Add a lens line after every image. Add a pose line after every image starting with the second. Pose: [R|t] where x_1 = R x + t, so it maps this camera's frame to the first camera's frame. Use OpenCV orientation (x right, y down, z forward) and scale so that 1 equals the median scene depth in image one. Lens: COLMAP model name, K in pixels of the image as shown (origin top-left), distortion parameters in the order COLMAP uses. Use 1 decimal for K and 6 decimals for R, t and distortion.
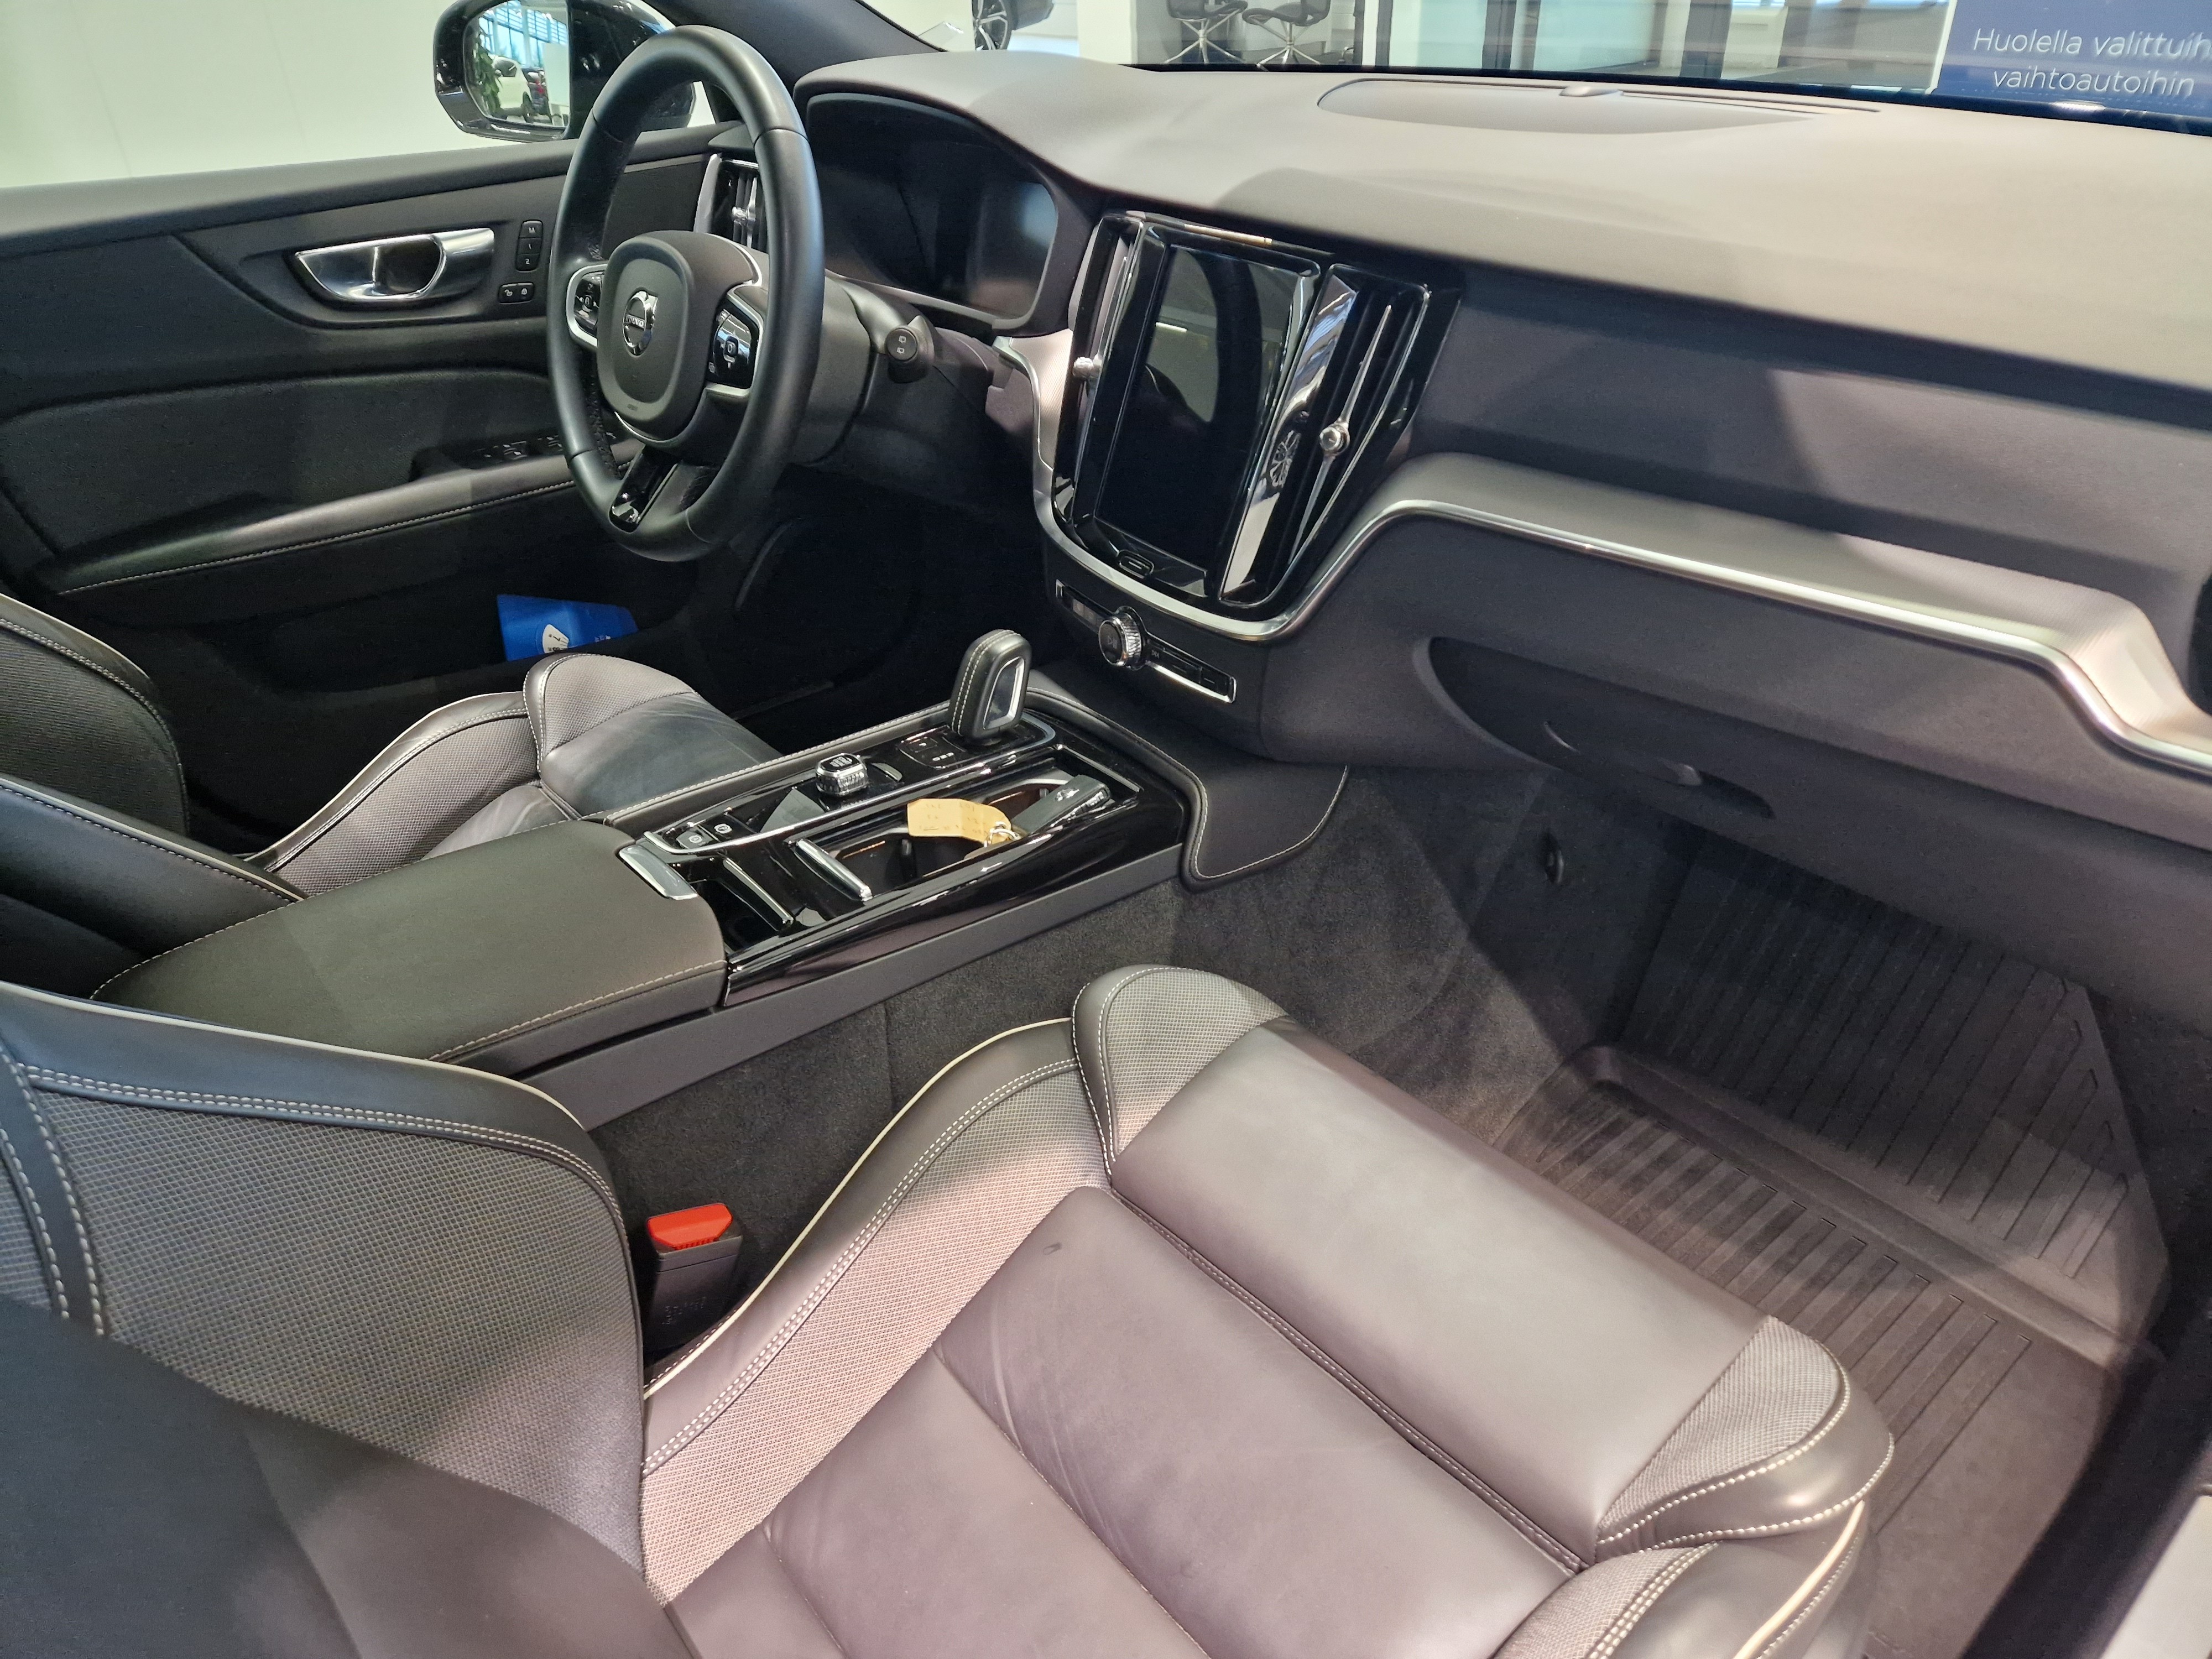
lens RADIAL K [[1448.0, 0, 1106.0], [0, 1448.0, 829.5], [0, 0, 1]] dist [0.004259, -0.001415]
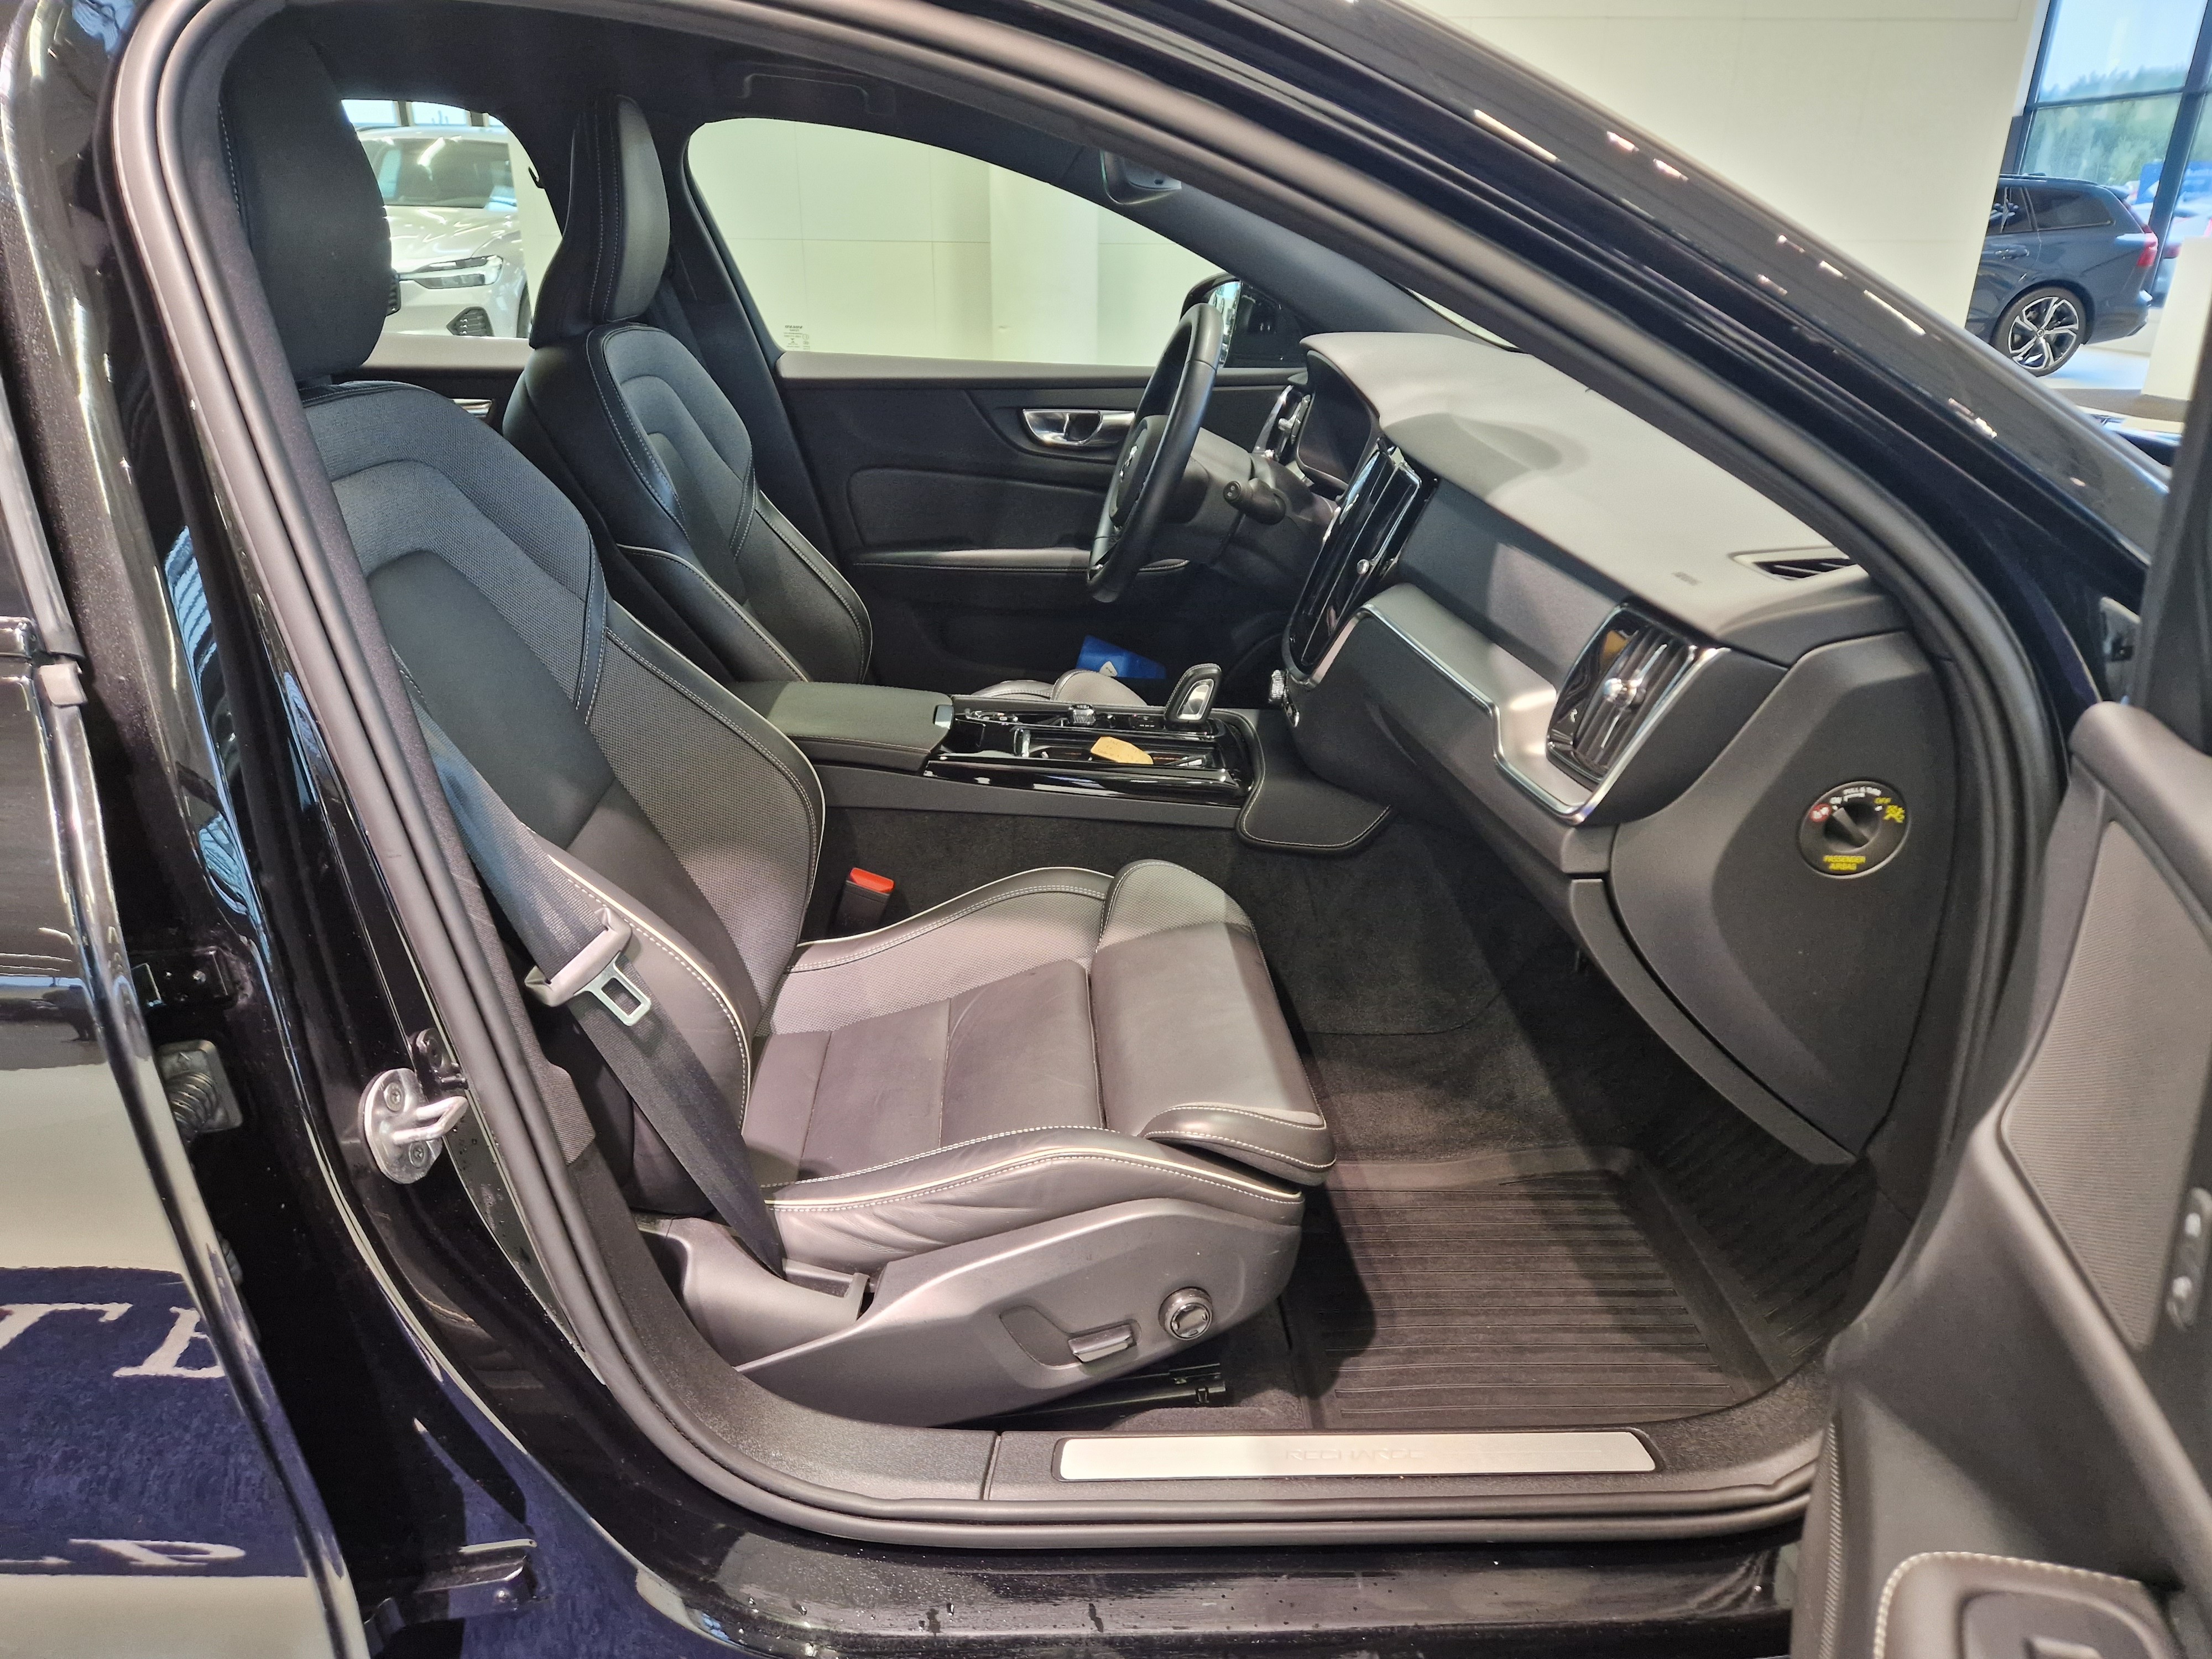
lens RADIAL K [[1448.0, 0, 1106.0], [0, 1448.0, 829.5], [0, 0, 1]] dist [0.004259, -0.001415]
pose [[0.785165, 0.271387, -0.556656, 0.725769], [-0.356222, 0.933194, -0.047493, 0.139080], [0.506579, 0.235583, 0.829385, -0.319354]]
